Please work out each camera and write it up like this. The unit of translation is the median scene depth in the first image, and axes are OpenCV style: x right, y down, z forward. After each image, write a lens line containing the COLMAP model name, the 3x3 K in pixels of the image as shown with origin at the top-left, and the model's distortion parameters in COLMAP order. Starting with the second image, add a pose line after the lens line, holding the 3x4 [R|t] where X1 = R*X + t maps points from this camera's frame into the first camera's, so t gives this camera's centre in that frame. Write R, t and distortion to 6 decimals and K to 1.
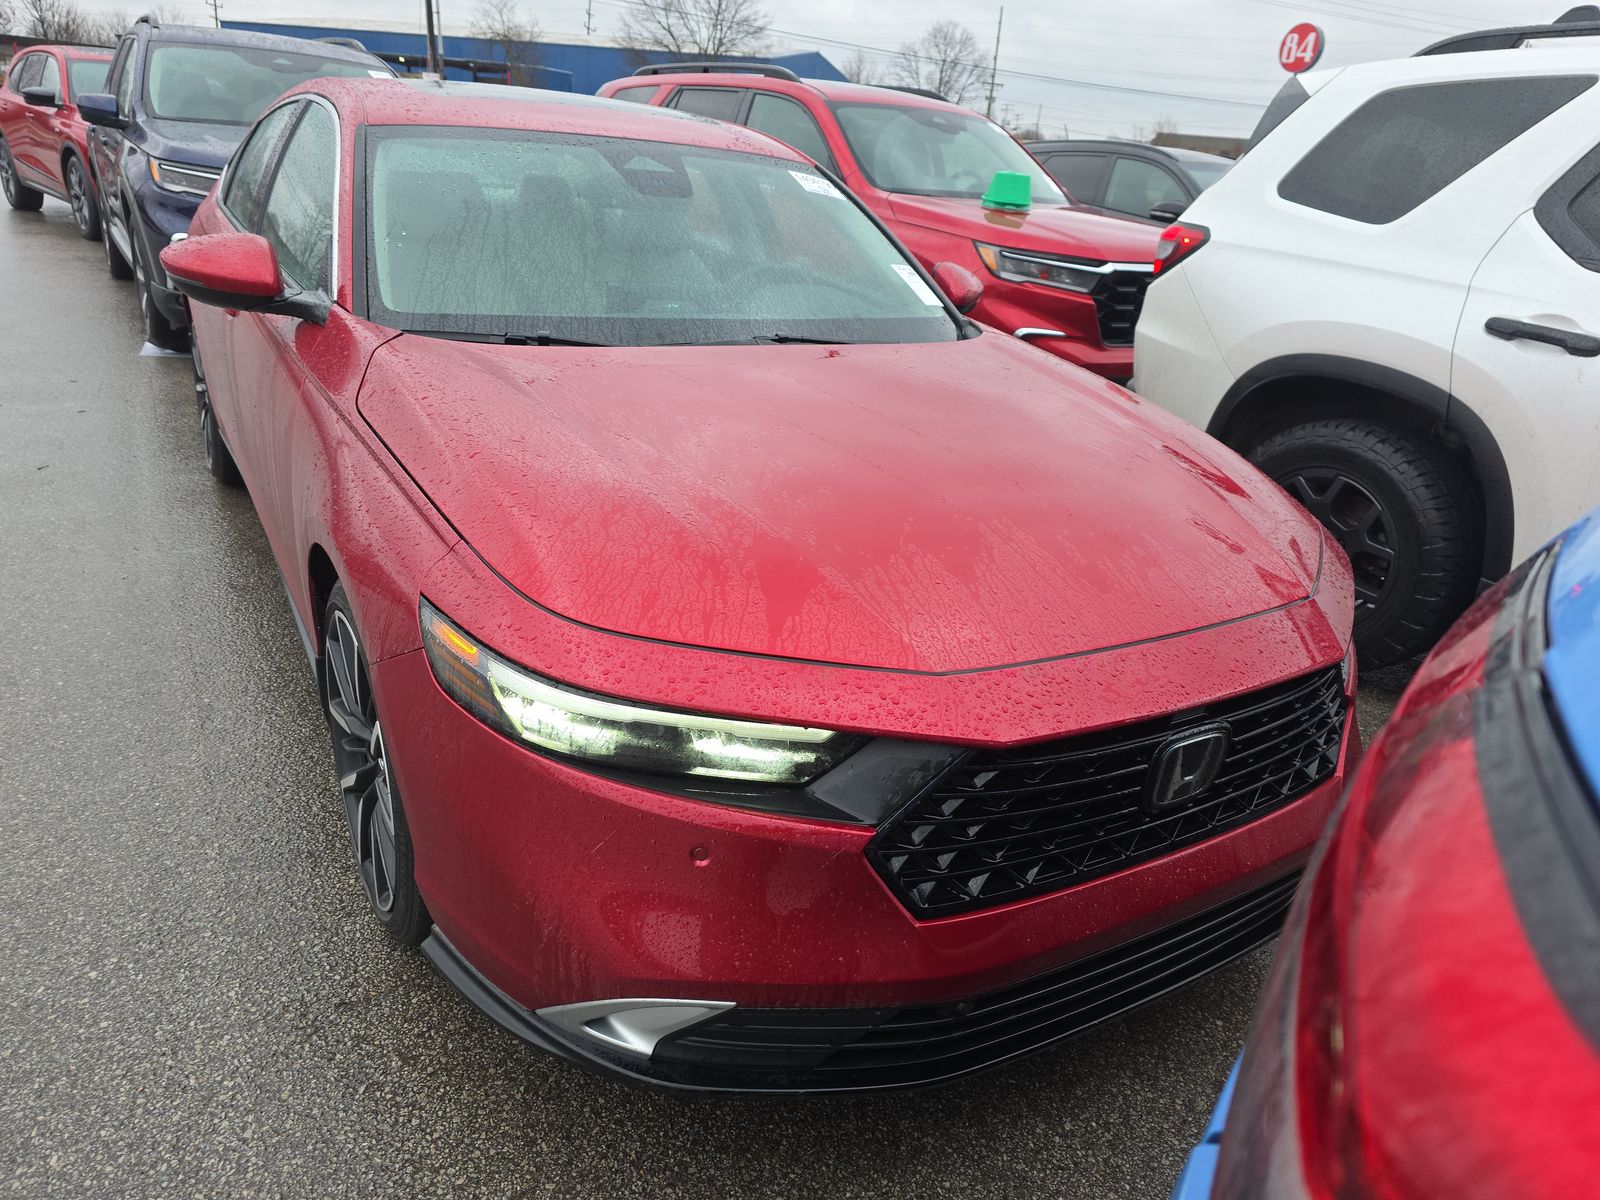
lens RADIAL K [[1093.0, 0, 800.0], [0, 1093.0, 600.0], [0, 0, 1]] dist [0.065919, -0.058269]
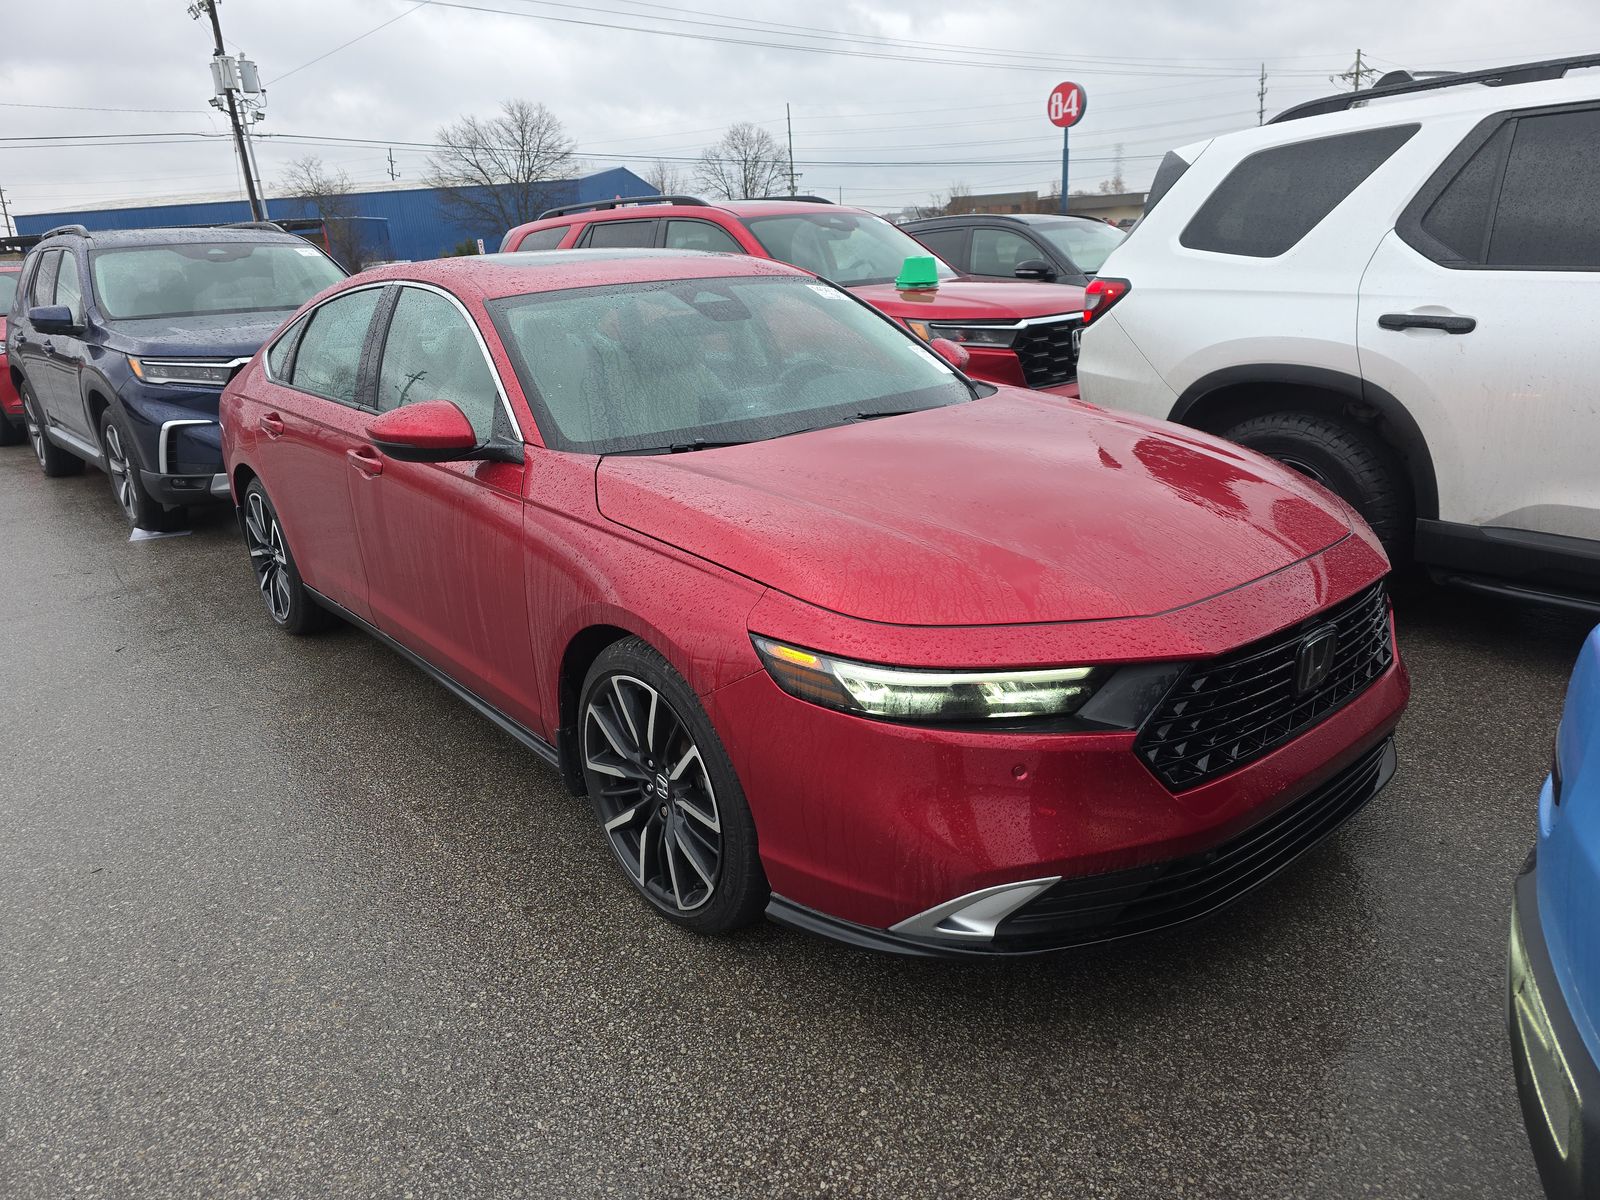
lens RADIAL K [[1097.5, 0, 767.2], [0, 1097.5, 598.1], [0, 0, 1]] dist [0.097581, -0.107428]
pose [[0.980736, -0.170663, 0.095028, -0.230025], [0.177768, 0.981429, -0.072081, 0.028471], [-0.080962, 0.087585, 0.992862, -0.174323]]
